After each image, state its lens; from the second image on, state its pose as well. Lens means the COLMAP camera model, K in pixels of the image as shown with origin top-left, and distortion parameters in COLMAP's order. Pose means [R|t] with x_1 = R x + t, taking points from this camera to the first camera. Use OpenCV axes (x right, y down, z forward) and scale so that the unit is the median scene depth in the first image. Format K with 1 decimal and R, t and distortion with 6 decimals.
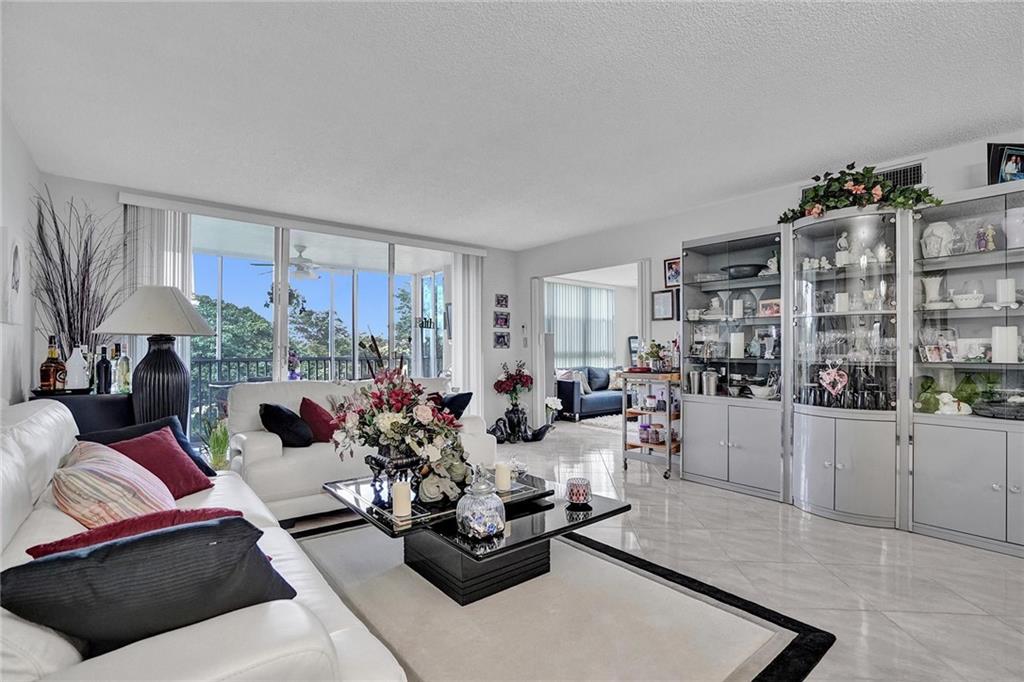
lens RADIAL K [[479.9, 0, 509.7], [0, 479.9, 345.4], [0, 0, 1]] dist [-0.041962, 0.009489]
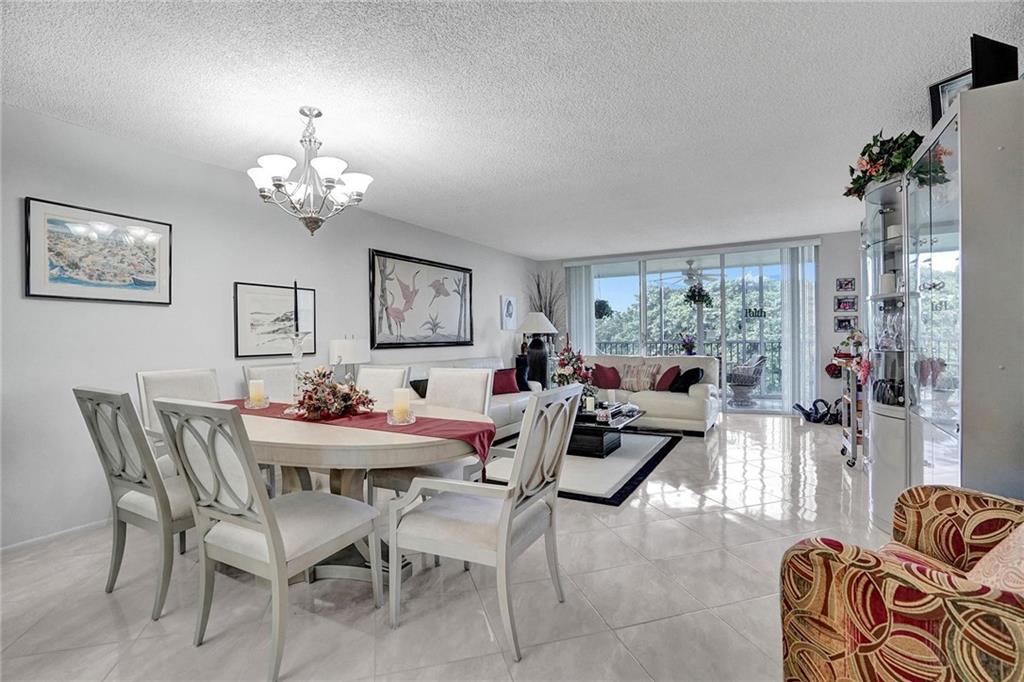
lens RADIAL K [[479.9, 0, 511.7], [0, 479.9, 340.4], [0, 0, 1]] dist [-0.041962, 0.009489]
pose [[0.364865, 0.002256, -0.931058, 0.631630], [0.026373, 0.999571, 0.012757, -0.007805], [0.930687, -0.029210, 0.364648, -0.000484]]
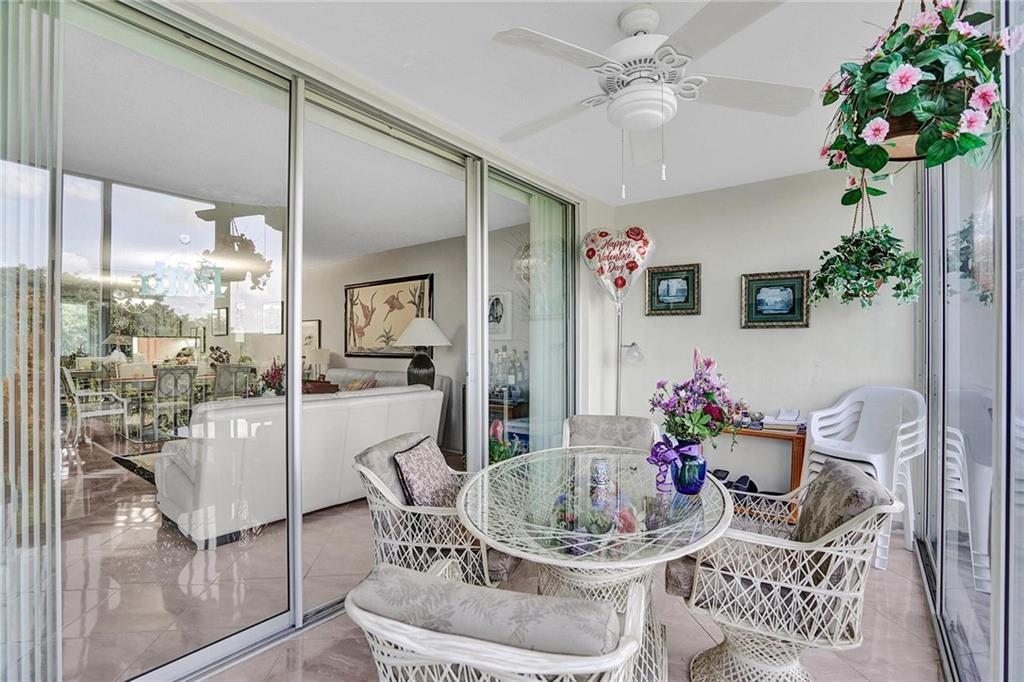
lens RADIAL K [[479.9, 0, 515.1], [0, 479.9, 350.3], [0, 0, 1]] dist [-0.041962, 0.009489]
pose [[-0.974034, 0.000767, -0.226399, -0.296969], [0.001937, 0.999986, -0.004947, 0.001975], [0.226392, -0.005257, -0.974022, 1.212388]]
